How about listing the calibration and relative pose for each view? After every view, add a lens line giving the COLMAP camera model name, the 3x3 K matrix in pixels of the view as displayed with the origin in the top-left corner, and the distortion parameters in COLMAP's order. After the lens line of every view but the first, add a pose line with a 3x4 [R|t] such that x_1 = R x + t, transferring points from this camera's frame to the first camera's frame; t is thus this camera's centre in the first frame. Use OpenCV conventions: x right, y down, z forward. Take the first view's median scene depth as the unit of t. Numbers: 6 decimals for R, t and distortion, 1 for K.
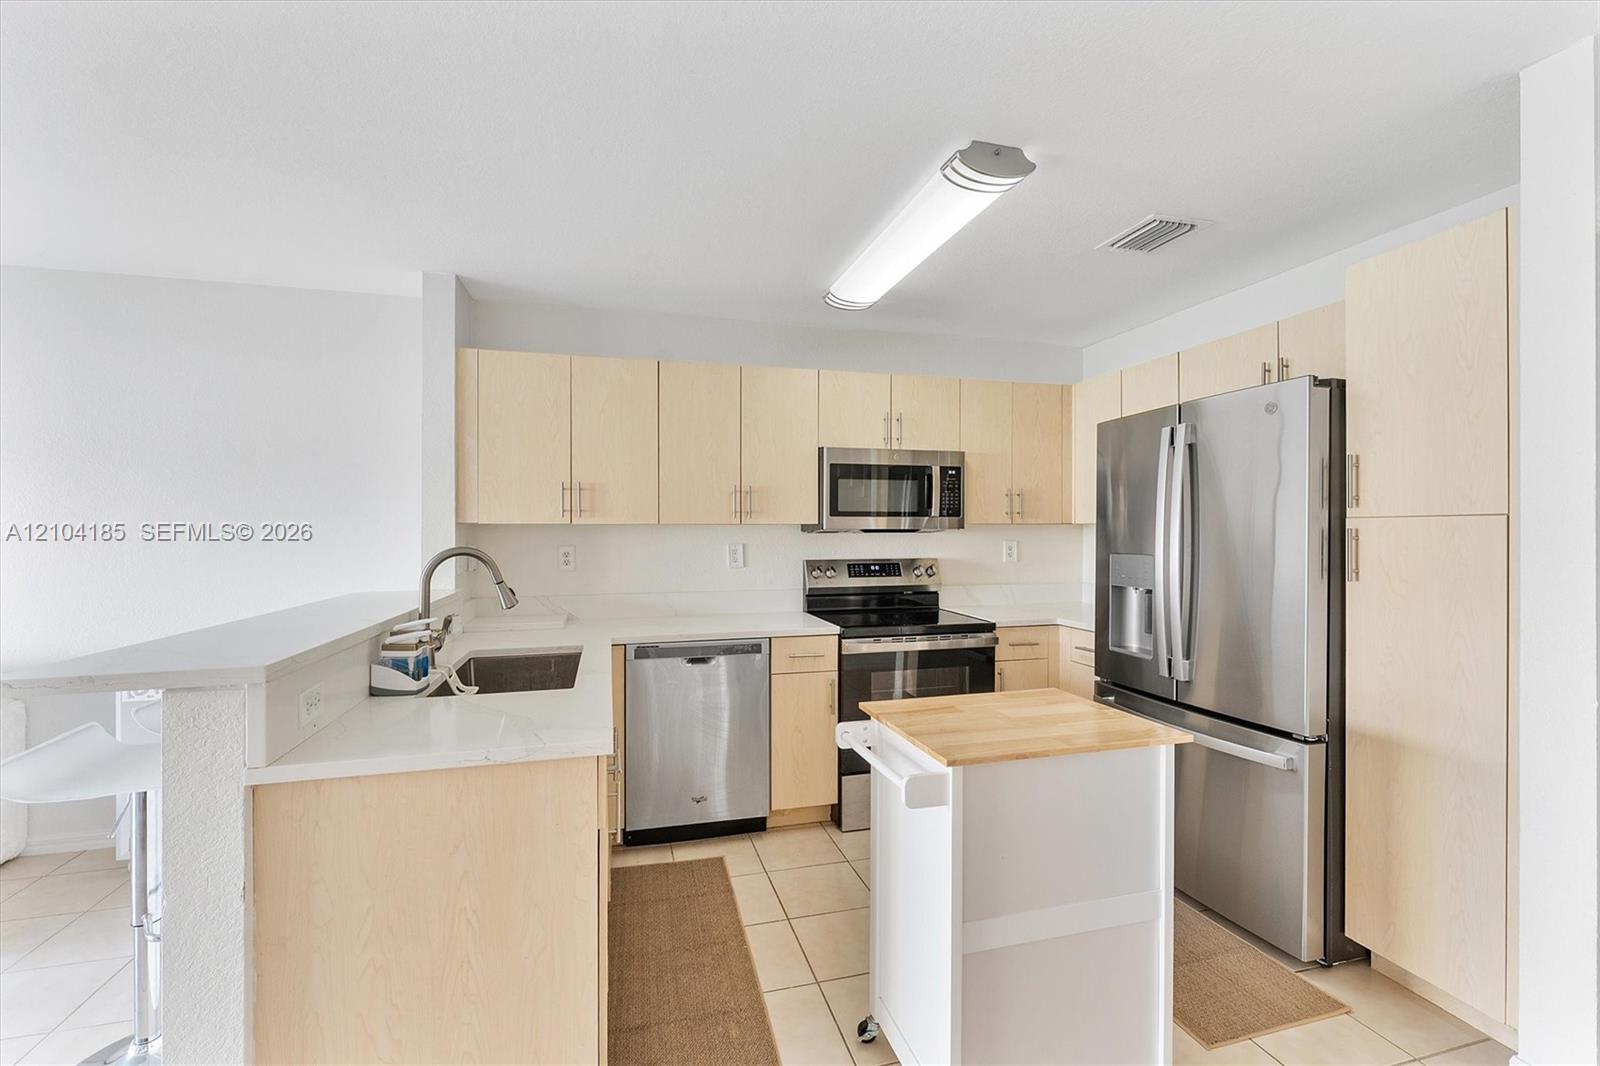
lens RADIAL K [[685.3, 0, 800.0], [0, 685.3, 533.0], [0, 0, 1]] dist [0.001717, 0.000378]
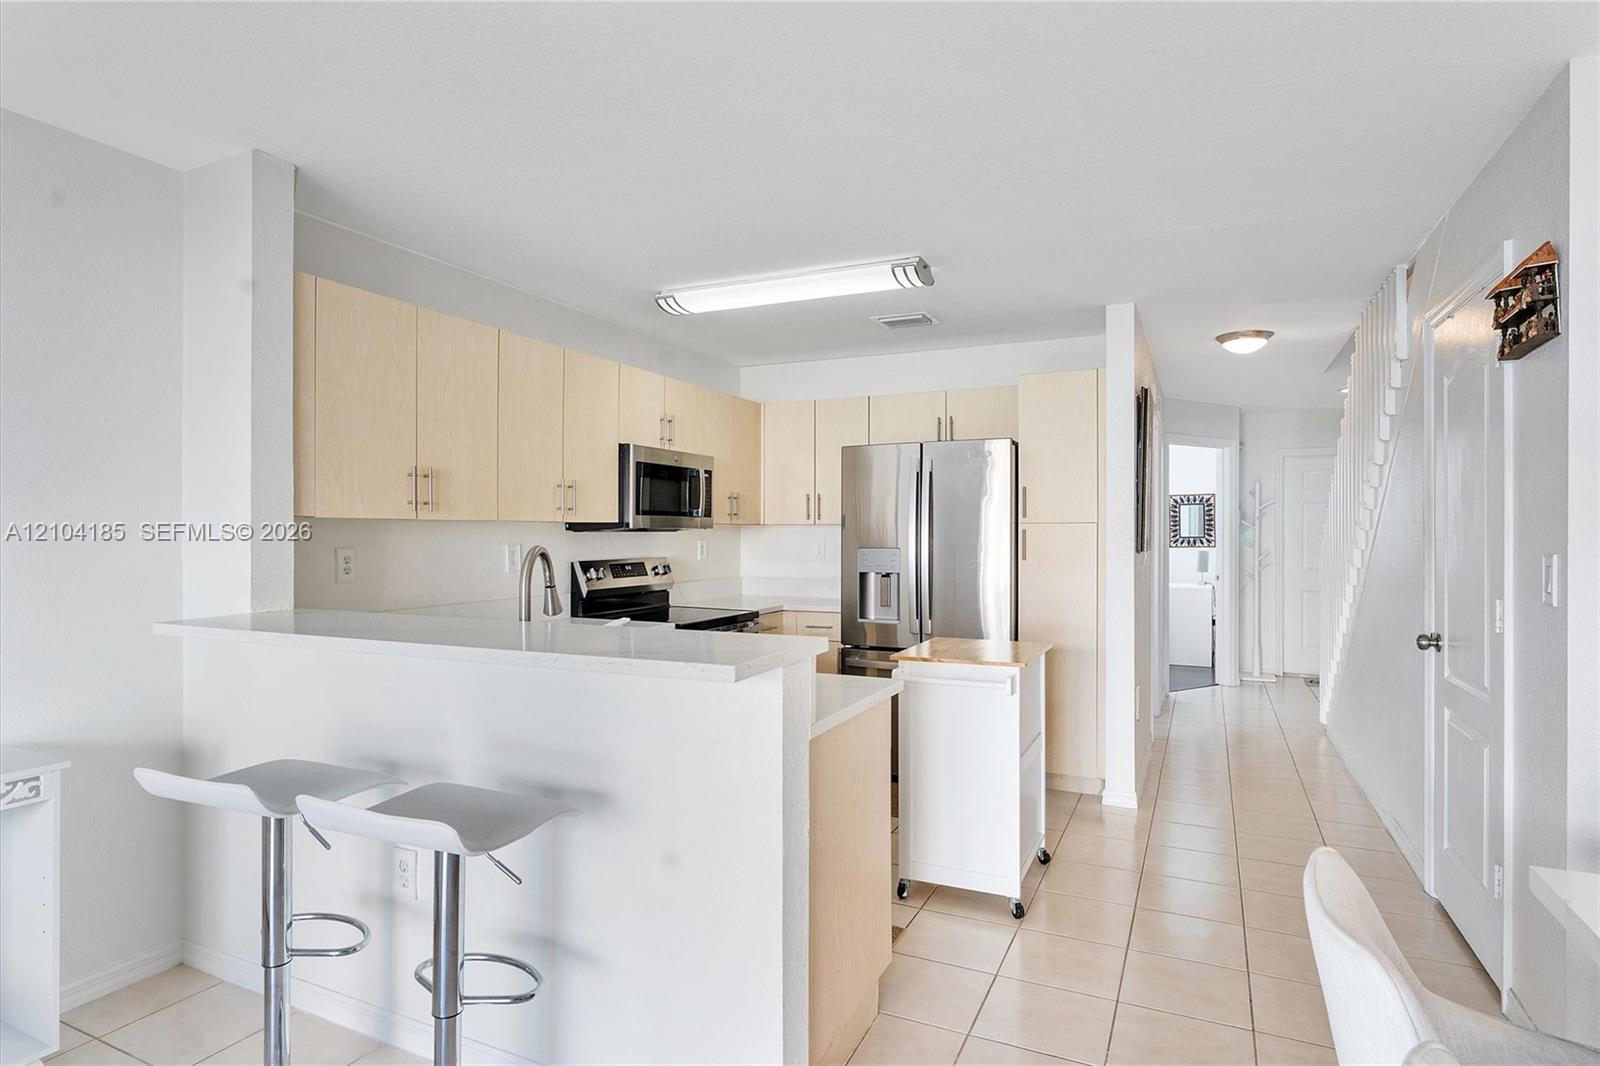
lens RADIAL K [[869.3, 0, 800.0], [0, 869.3, 533.0], [0, 0, 1]] dist [0.000996, 0.000041]
pose [[0.648975, 0.001610, 0.760808, -0.740942], [-0.000684, 0.999999, -0.001532, 0.003285], [-0.760809, 0.000473, 0.648975, 0.011603]]
